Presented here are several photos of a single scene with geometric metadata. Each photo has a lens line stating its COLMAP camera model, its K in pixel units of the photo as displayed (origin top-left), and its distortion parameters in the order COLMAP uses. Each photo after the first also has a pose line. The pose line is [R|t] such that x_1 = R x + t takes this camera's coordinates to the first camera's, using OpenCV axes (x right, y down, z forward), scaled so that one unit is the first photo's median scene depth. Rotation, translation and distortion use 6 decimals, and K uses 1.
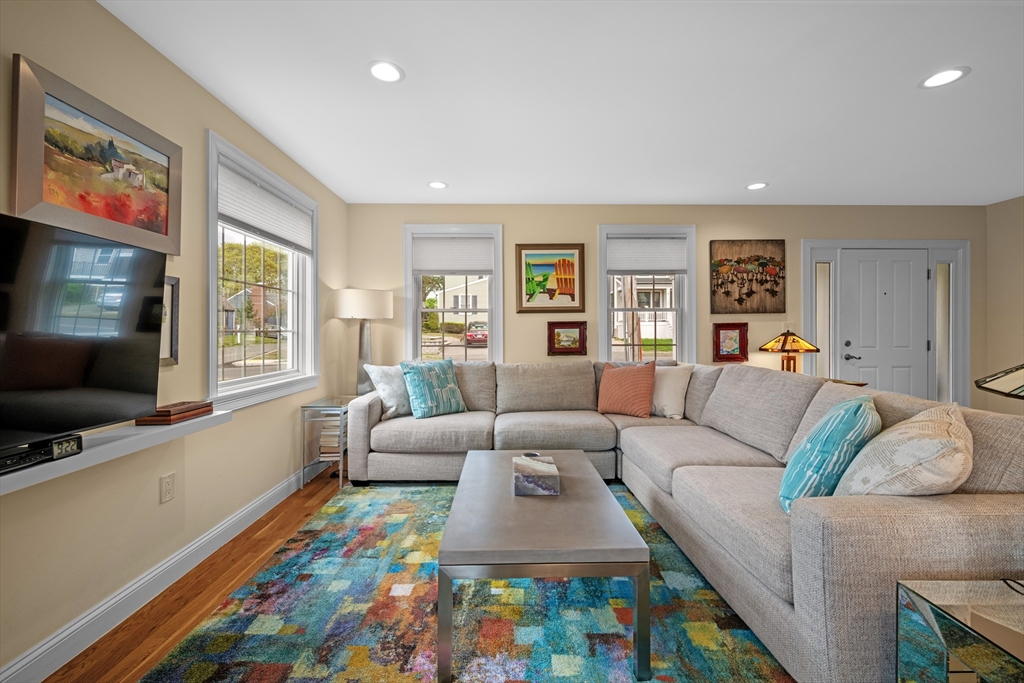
lens RADIAL K [[428.4, 0, 514.1], [0, 428.4, 330.0], [0, 0, 1]] dist [-0.000207, -0.000236]
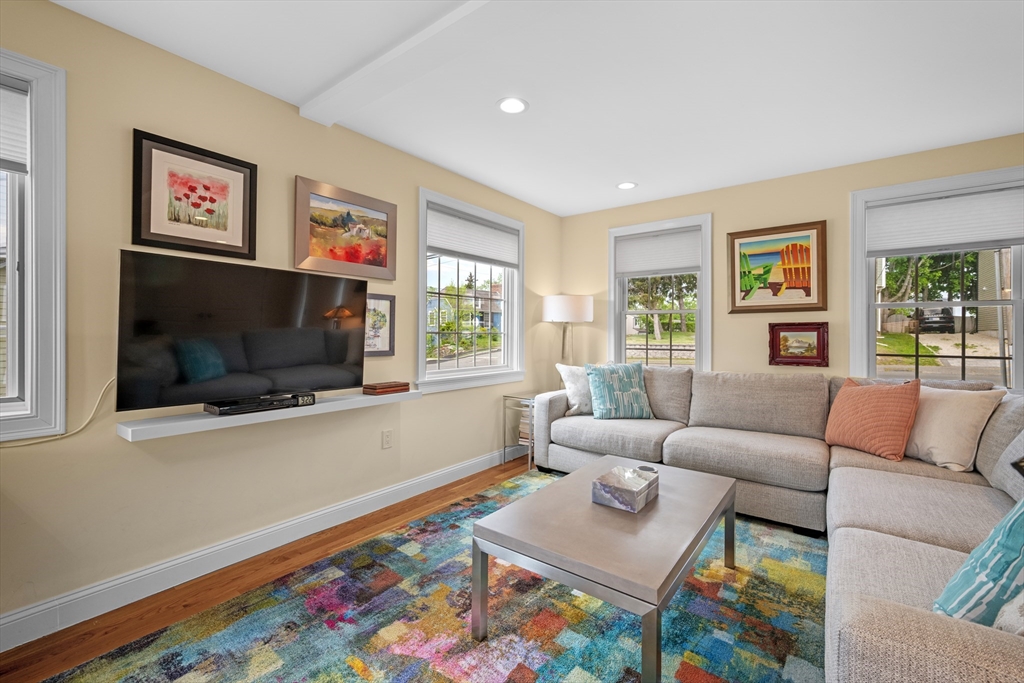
lens RADIAL K [[431.9, 0, 510.5], [0, 431.9, 334.0], [0, 0, 1]] dist [-0.001279, -0.000176]
pose [[0.781733, 0.006672, -0.623577, 0.274212], [-0.004687, 0.999977, 0.004823, -0.000656], [0.623595, -0.000848, 0.781747, 0.065931]]
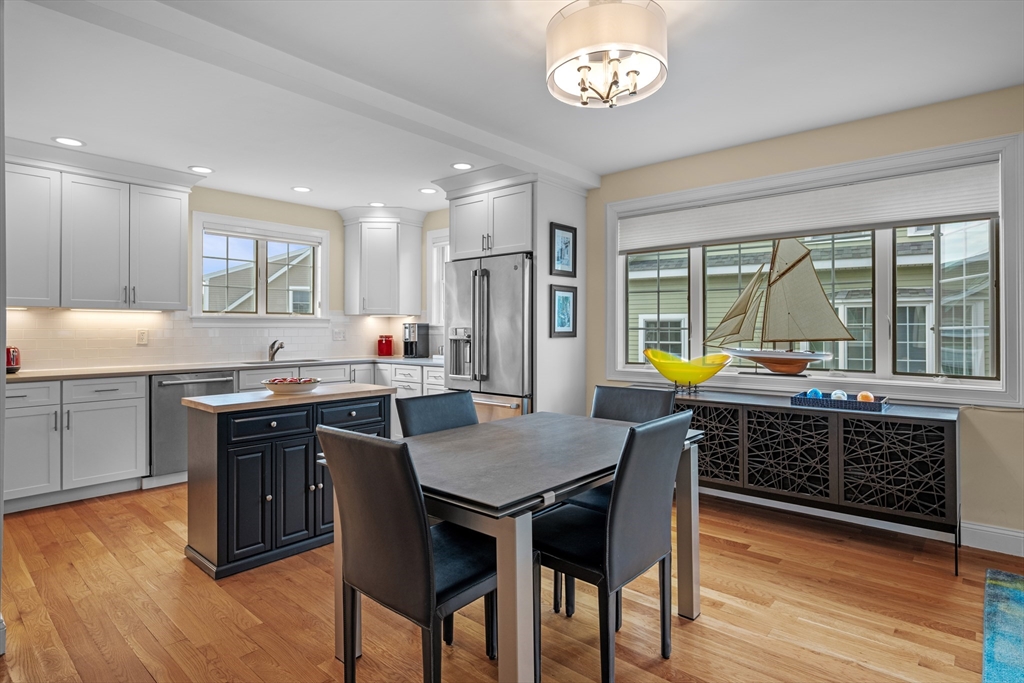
lens RADIAL K [[543.8, 0, 513.1], [0, 543.8, 328.8], [0, 0, 1]] dist [0.003924, 0.000445]
pose [[-0.667226, 0.000096, -0.744855, 0.720837], [0.001234, 0.999999, -0.000977, -0.001188], [0.744854, -0.001571, -0.667225, 0.110839]]
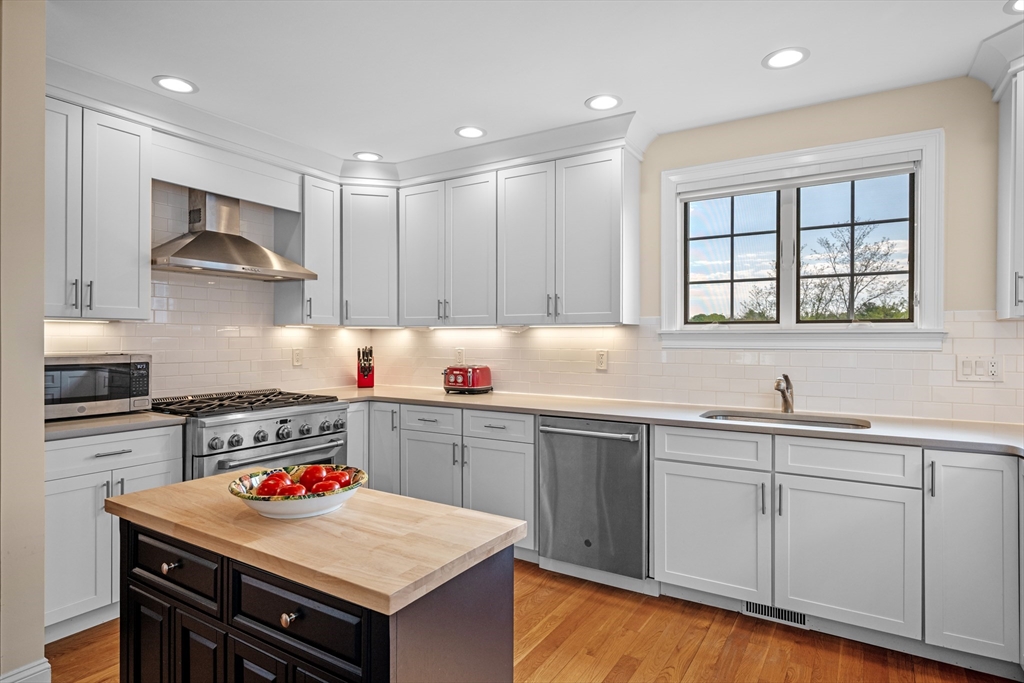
lens RADIAL K [[555.5, 0, 518.4], [0, 555.5, 340.3], [0, 0, 1]] dist [-0.000954, -0.000351]
pose [[-0.848127, -0.003292, 0.529783, -0.122550], [-0.002841, 0.999995, 0.001665, -0.022421], [-0.529786, -0.000094, -0.848132, -0.547004]]
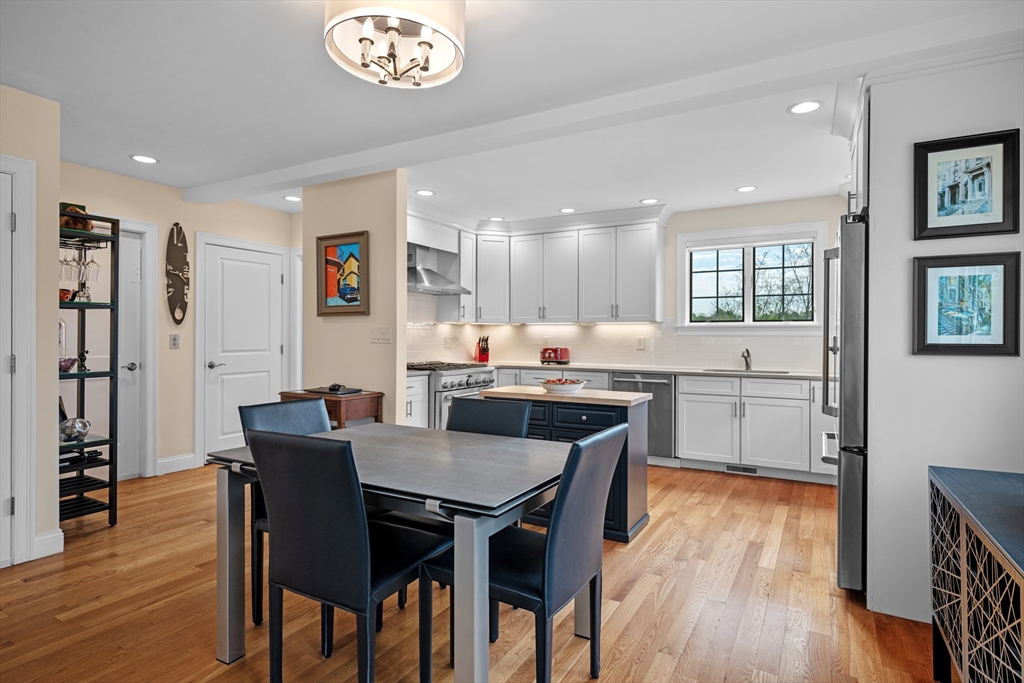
lens RADIAL K [[539.0, 0, 516.0], [0, 539.0, 336.3], [0, 0, 1]] dist [0.001542, 0.000011]
pose [[-0.866508, -0.003064, 0.499154, -0.217282], [-0.003956, 0.999992, -0.000729, -0.001953], [-0.499148, -0.002607, -0.866513, 0.188688]]
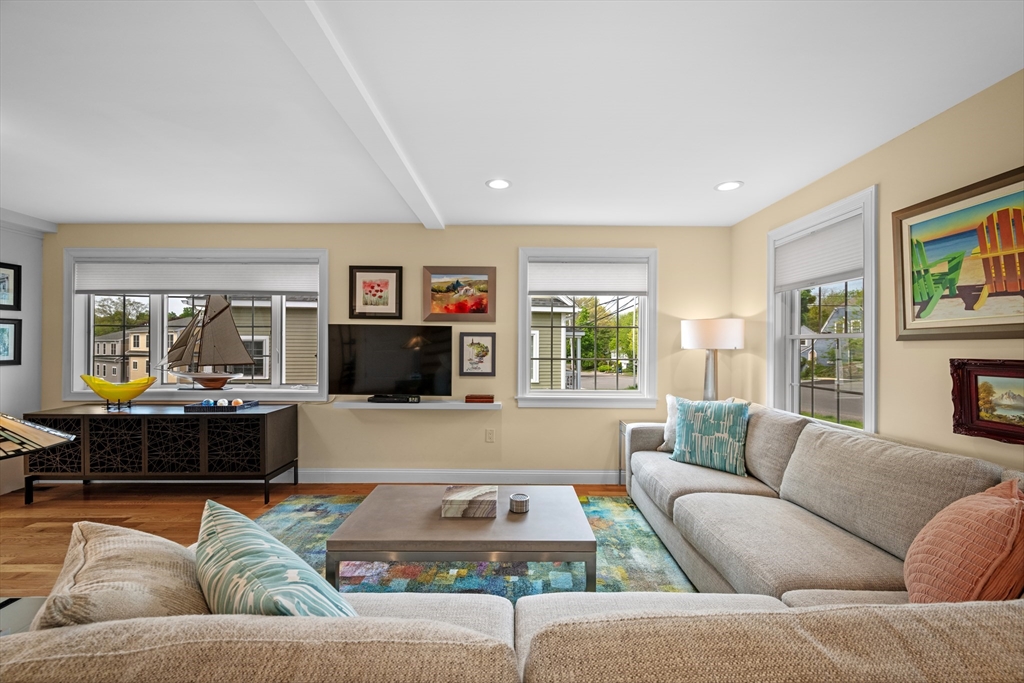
lens RADIAL K [[399.8, 0, 515.2], [0, 399.8, 343.8], [0, 0, 1]] dist [-0.000818, -0.000247]
pose [[-0.012016, 0.001195, -0.999927, 0.683754], [-0.003326, 0.999994, 0.001235, -0.045972], [0.999922, 0.003340, -0.012012, 0.707834]]
